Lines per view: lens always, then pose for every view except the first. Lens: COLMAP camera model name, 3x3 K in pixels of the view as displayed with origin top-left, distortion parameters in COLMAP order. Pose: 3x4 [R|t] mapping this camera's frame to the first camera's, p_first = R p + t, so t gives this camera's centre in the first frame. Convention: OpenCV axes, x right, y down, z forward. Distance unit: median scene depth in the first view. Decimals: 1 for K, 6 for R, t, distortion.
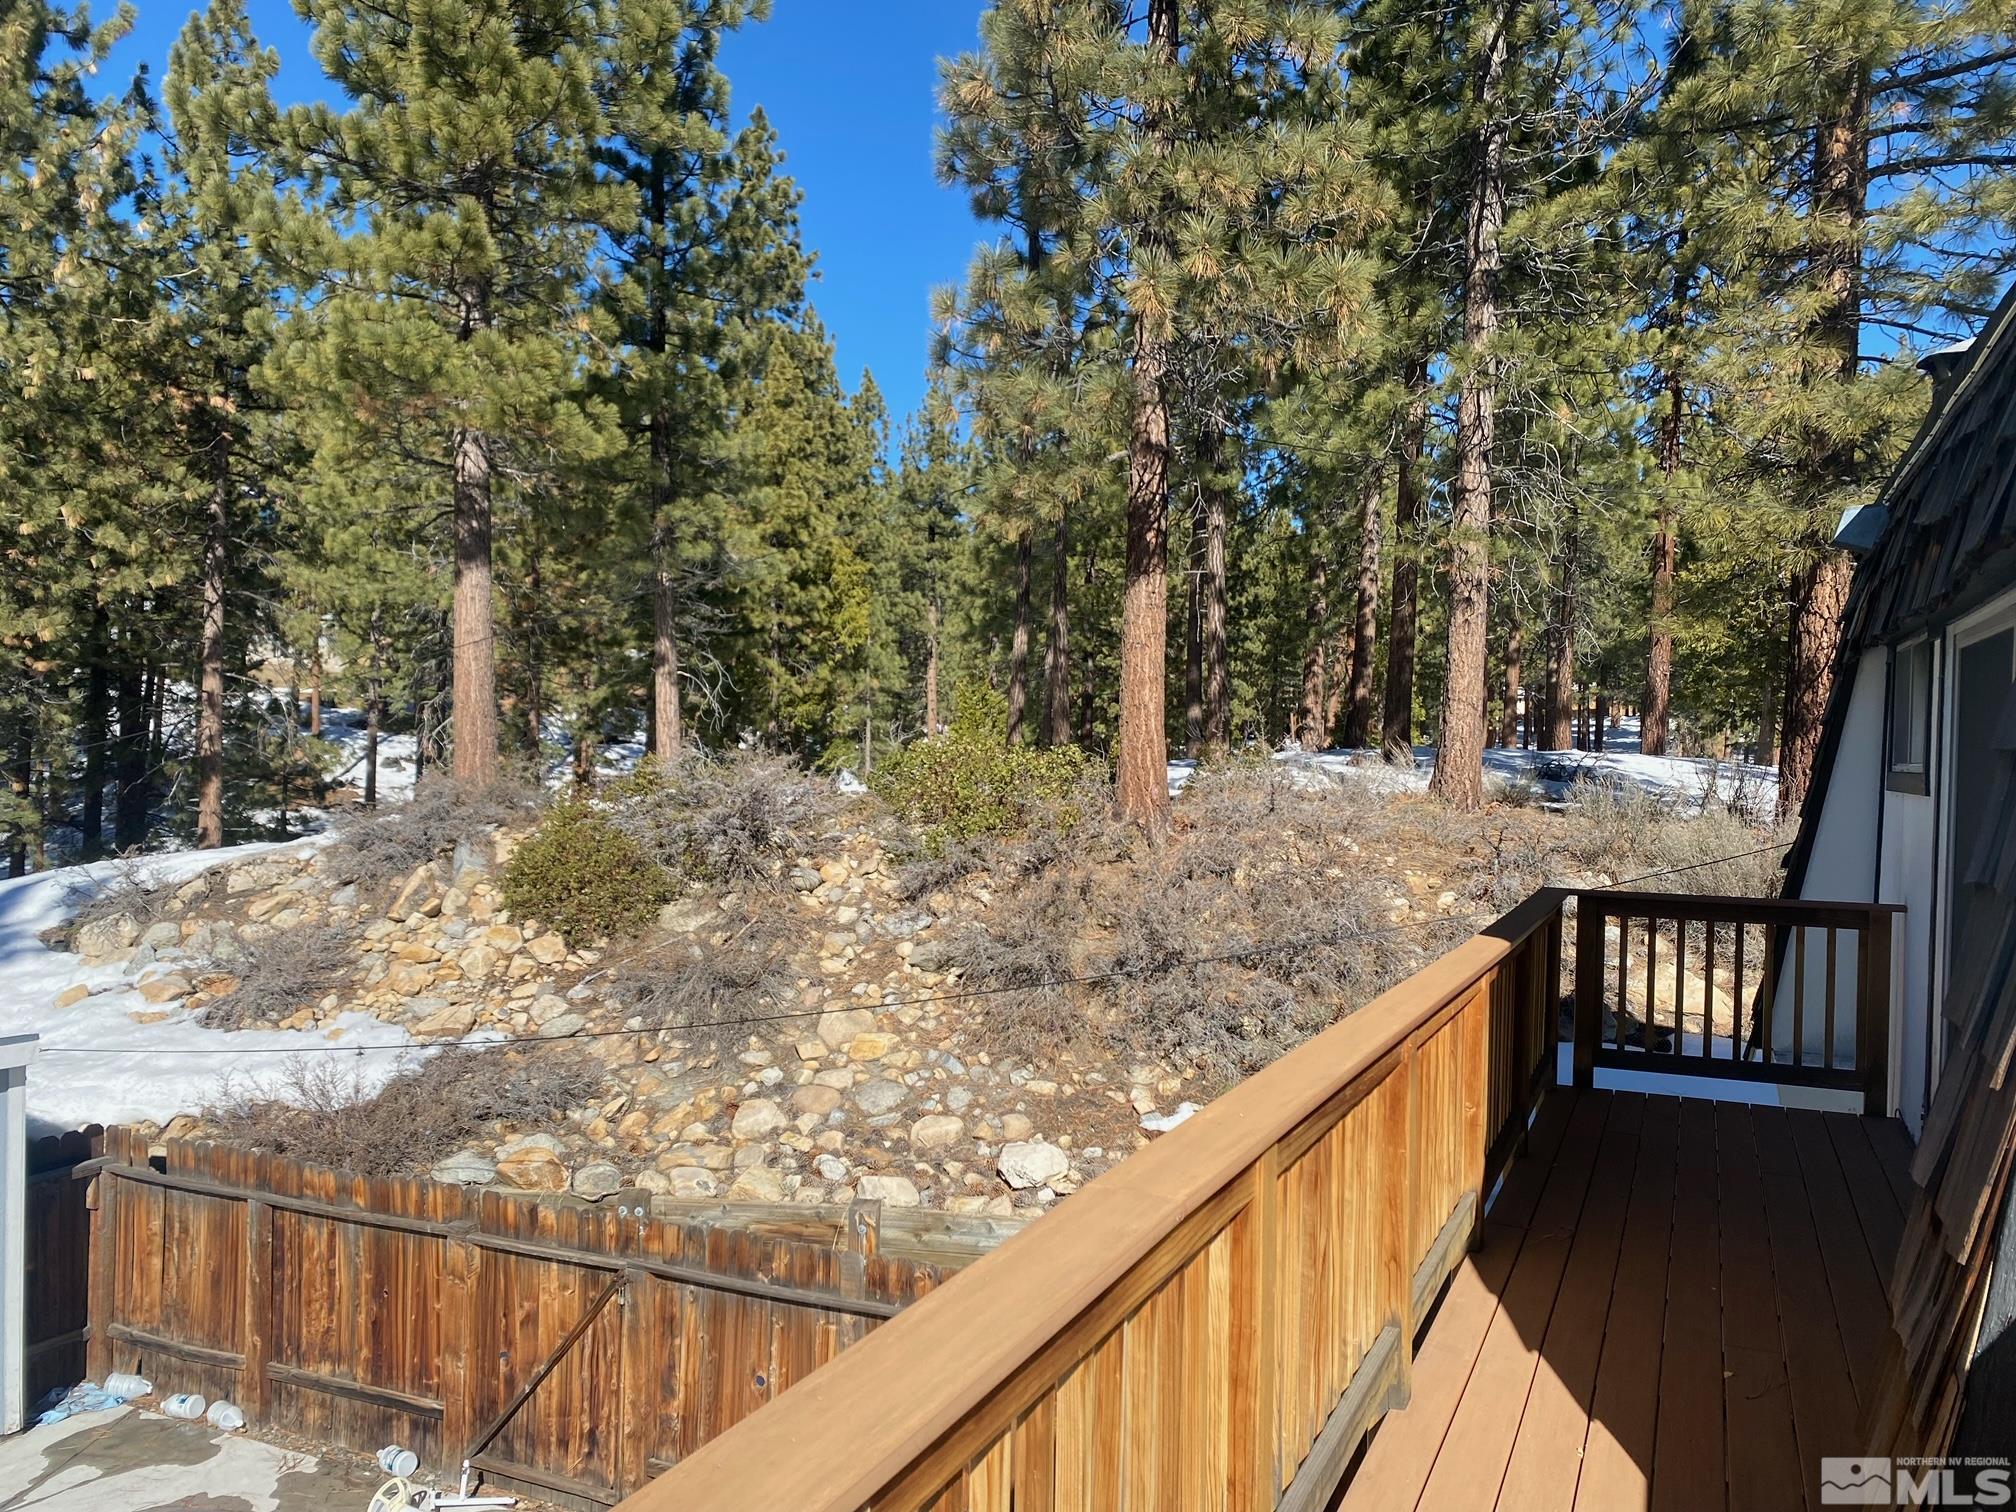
lens RADIAL K [[1544.3, 0, 1008.0], [0, 1544.3, 756.0], [0, 0, 1]] dist [0.123725, -0.236465]
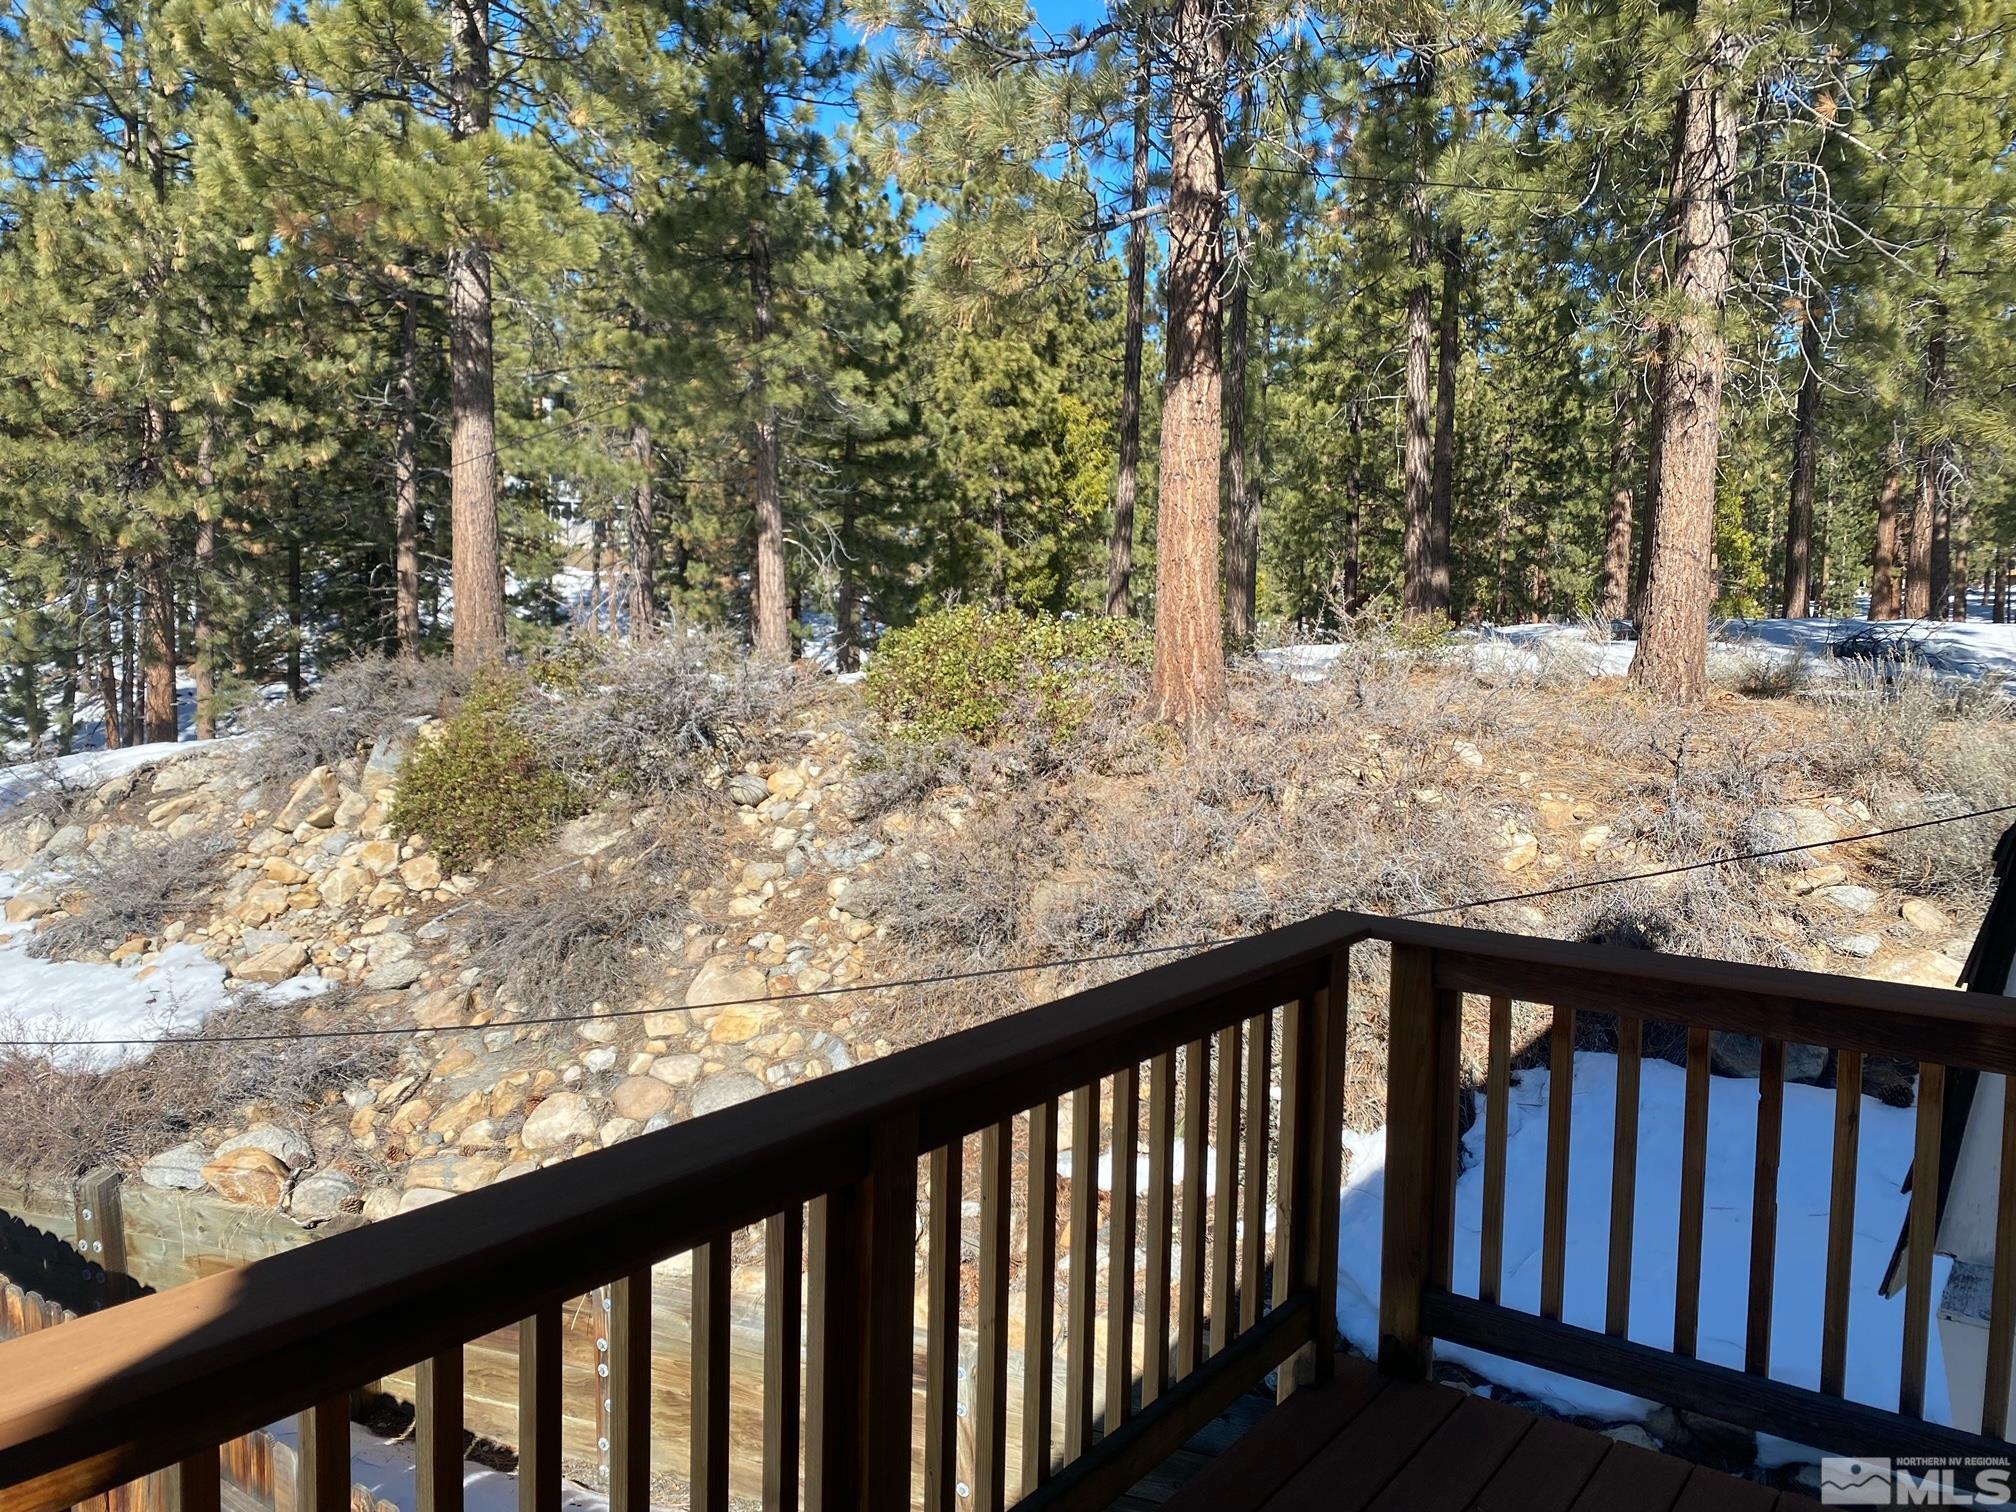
lens RADIAL K [[1554.5, 0, 1001.7], [0, 1554.5, 731.4], [0, 0, 1]] dist [0.069925, -0.100153]
pose [[0.975871, 0.007680, -0.218211, 0.165268], [0.005829, 0.998108, 0.061201, 0.002356], [0.218269, -0.060996, 0.973981, 0.261468]]
